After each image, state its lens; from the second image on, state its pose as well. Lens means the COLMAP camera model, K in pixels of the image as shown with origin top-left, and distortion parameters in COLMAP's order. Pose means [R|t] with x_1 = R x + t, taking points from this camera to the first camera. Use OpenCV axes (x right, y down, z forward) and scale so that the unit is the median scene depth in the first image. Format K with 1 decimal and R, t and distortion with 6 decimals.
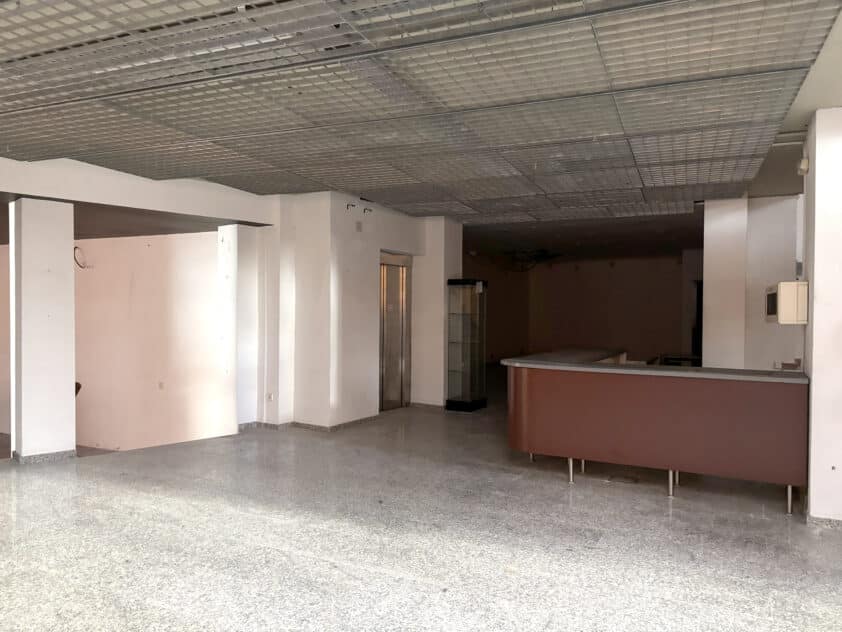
lens RADIAL K [[637.9, 0, 420.9], [0, 637.9, 313.9], [0, 0, 1]] dist [0.042552, -0.006435]
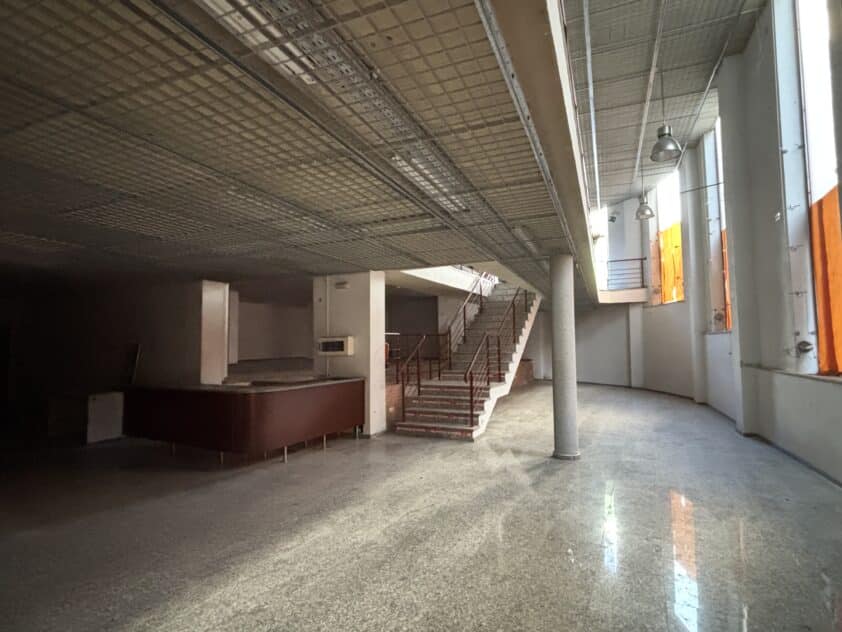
lens RADIAL K [[442.0, 0, 420.9], [0, 442.0, 315.2], [0, 0, 1]] dist [-0.001356, -0.000480]
pose [[0.002738, 0.056924, 0.998375, -1.113753], [0.021789, 0.998138, -0.056970, -0.031646], [-0.999759, 0.021909, 0.001493, 0.849995]]
